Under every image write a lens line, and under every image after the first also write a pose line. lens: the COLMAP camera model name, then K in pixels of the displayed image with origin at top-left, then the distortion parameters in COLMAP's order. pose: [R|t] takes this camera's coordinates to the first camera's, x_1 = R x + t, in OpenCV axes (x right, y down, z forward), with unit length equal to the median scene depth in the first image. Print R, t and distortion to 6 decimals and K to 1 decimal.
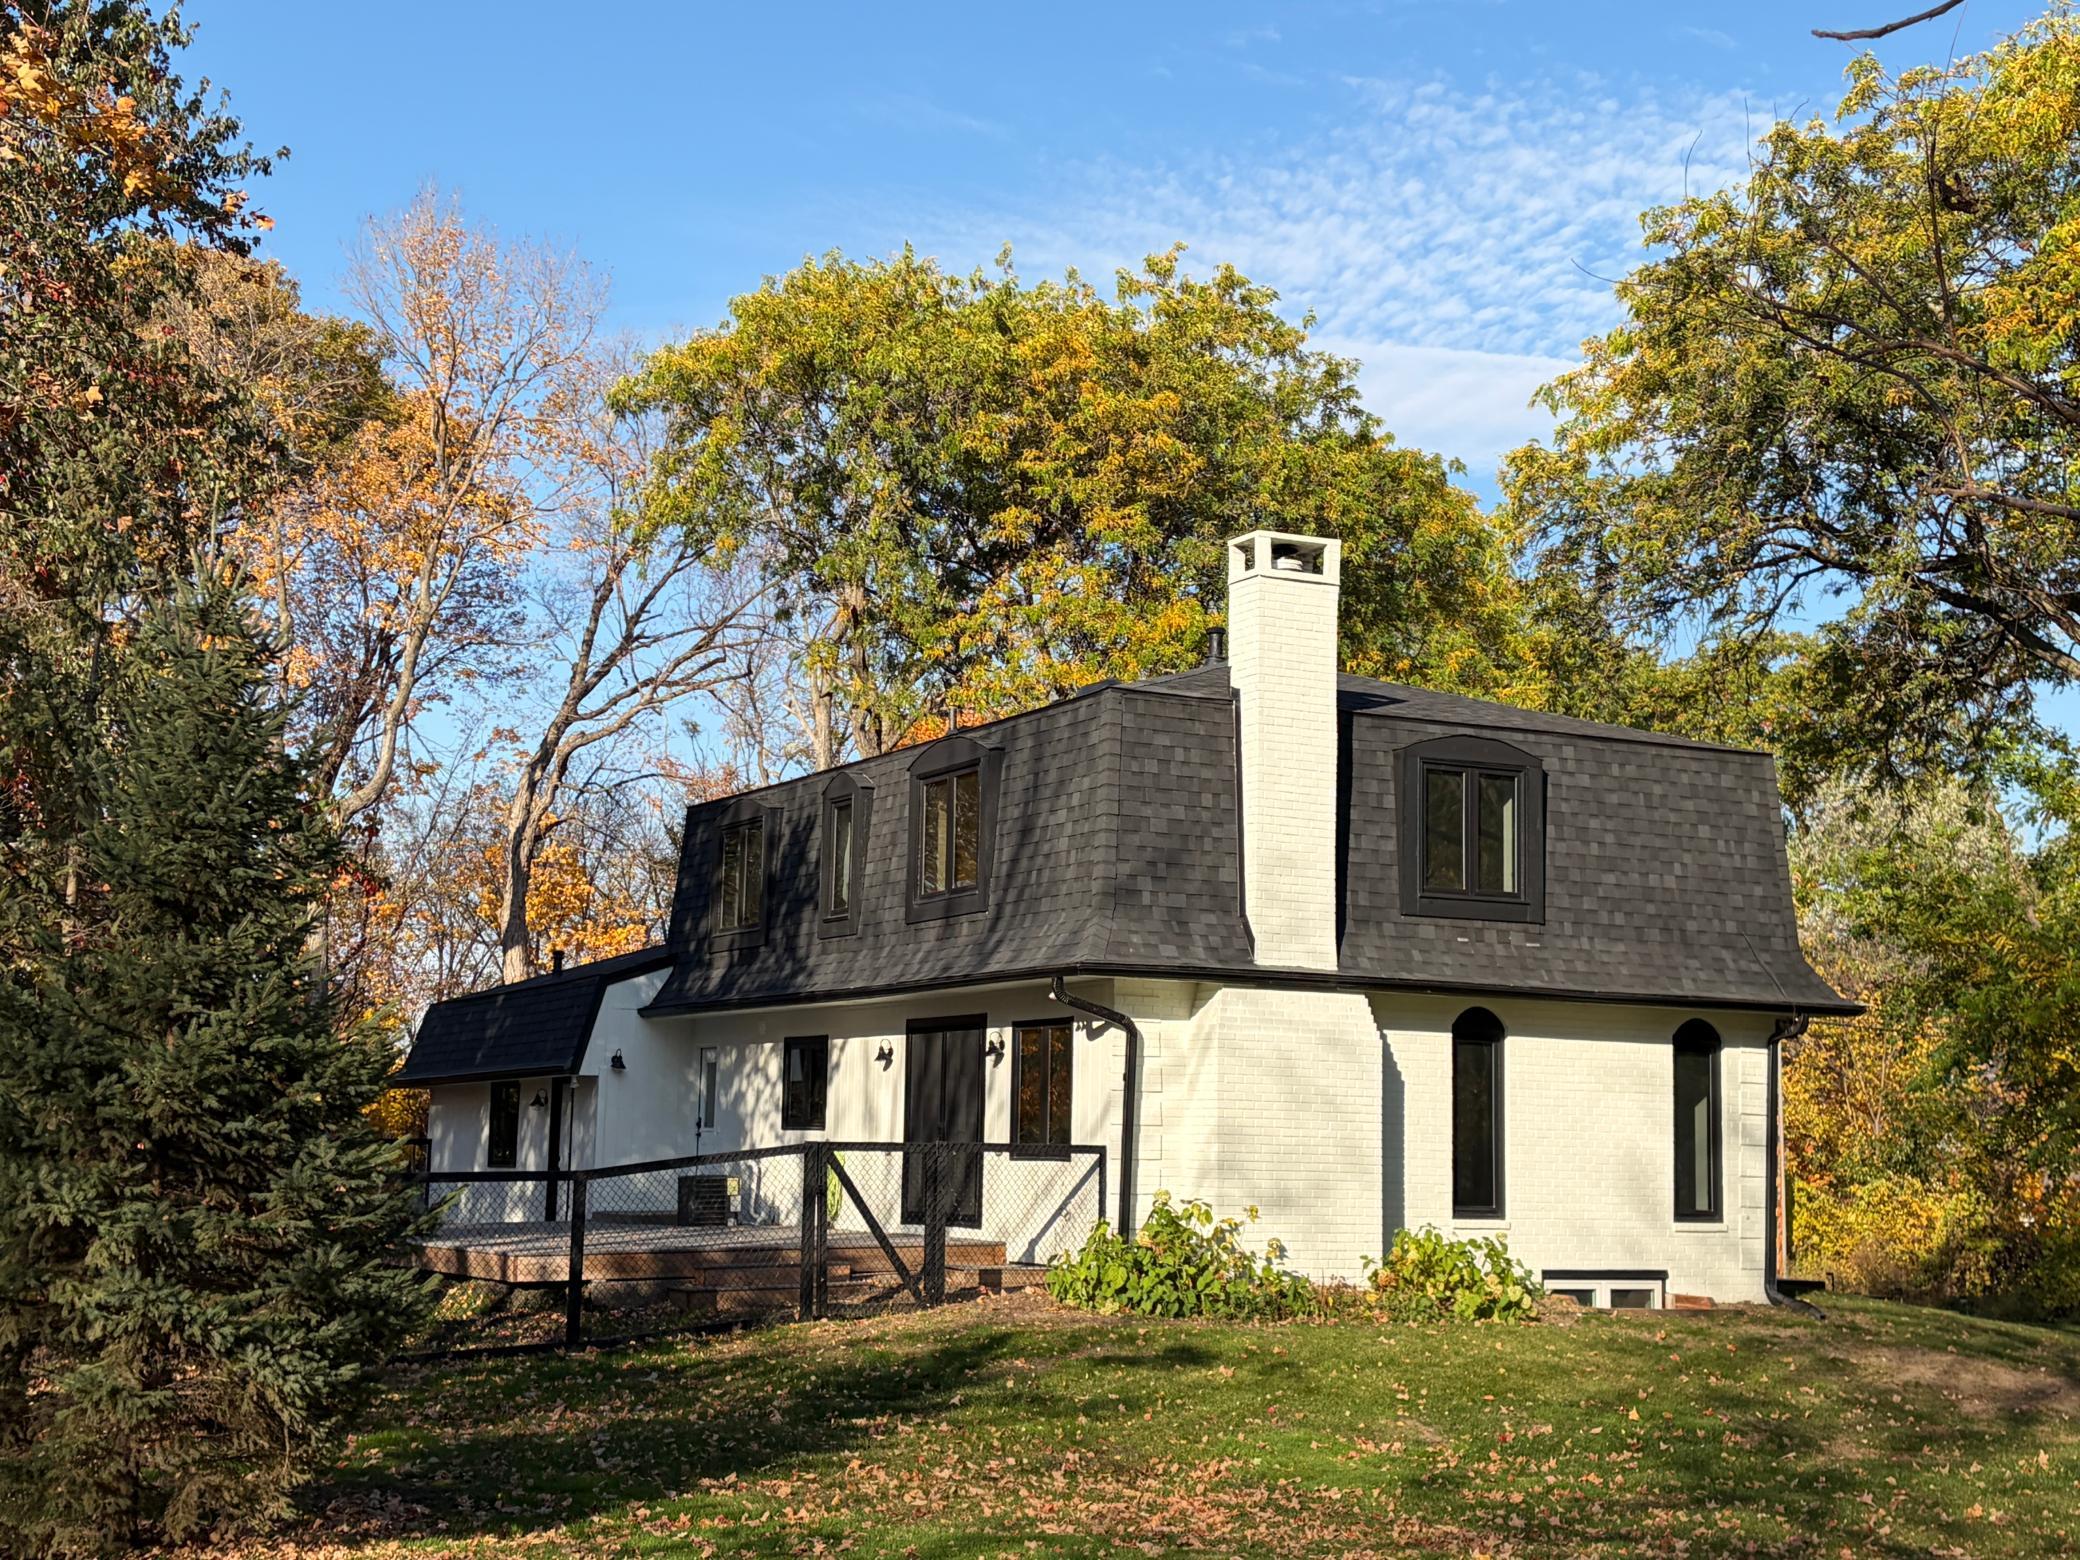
lens RADIAL K [[2891.0, 0, 1072.0], [0, 2891.0, 702.0], [0, 0, 1]] dist [0.120753, 0.000000]
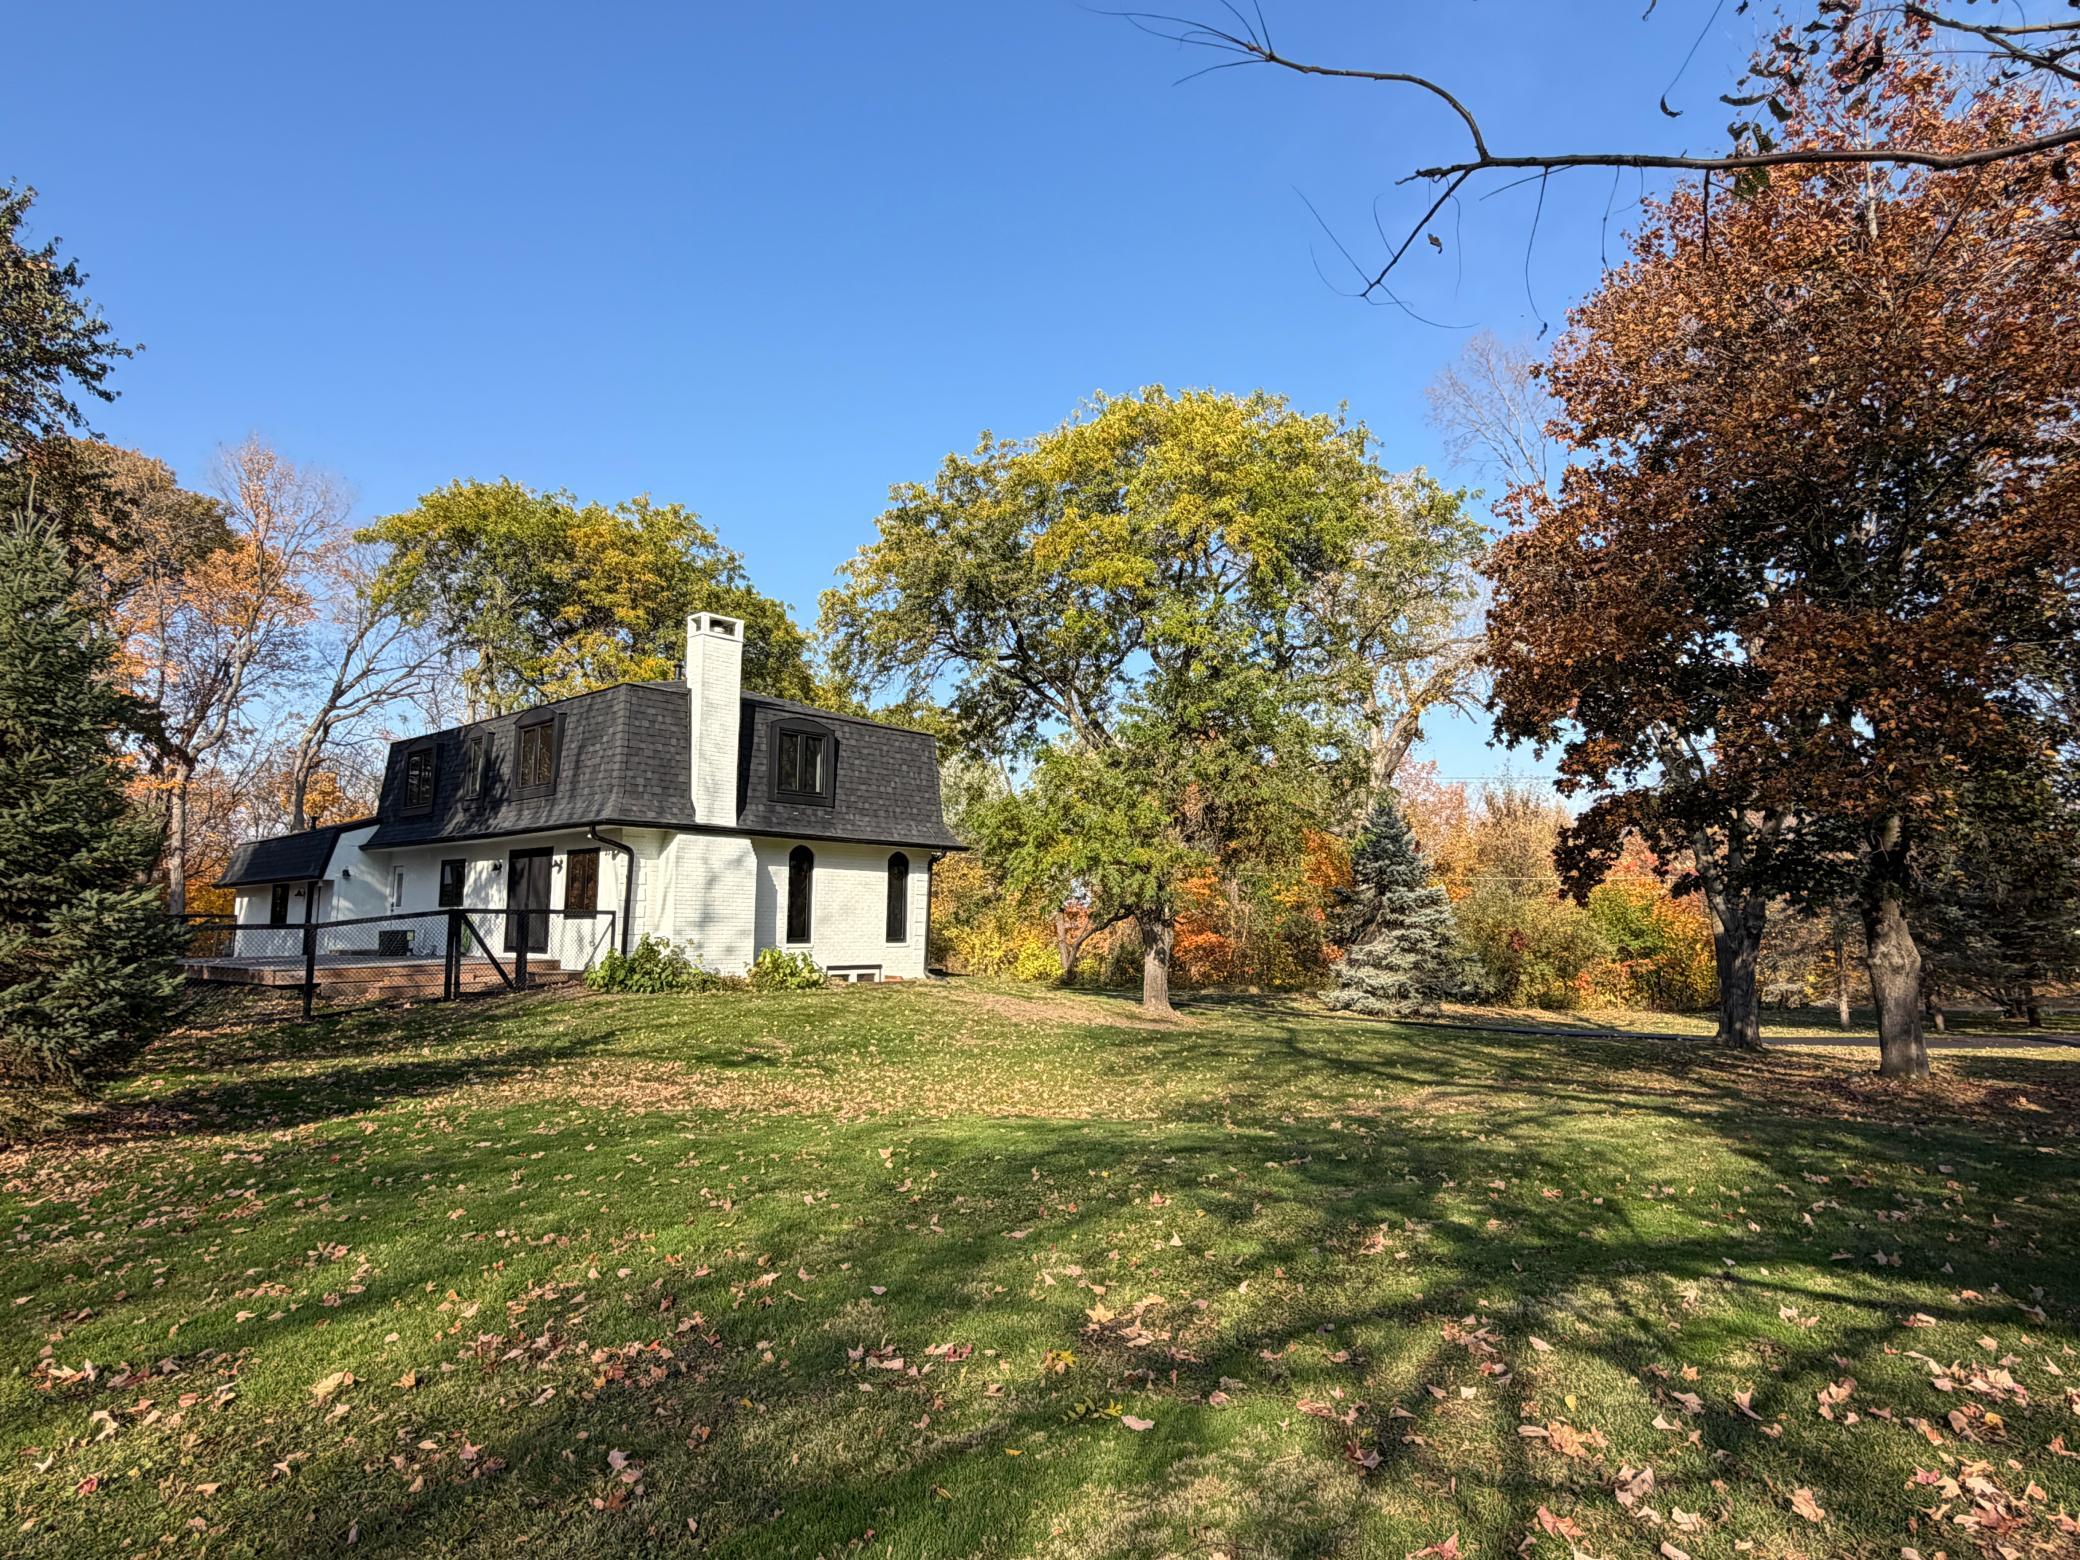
lens RADIAL K [[1207.0, 0, 1052.7], [0, 1207.0, 772.6], [0, 0, 1]] dist [0.006048, -0.002469]
pose [[0.935008, 0.032626, 0.353122, -0.003588], [-0.043017, 0.998840, 0.021616, 0.023734], [-0.352008, -0.035401, 0.935327, 0.101557]]
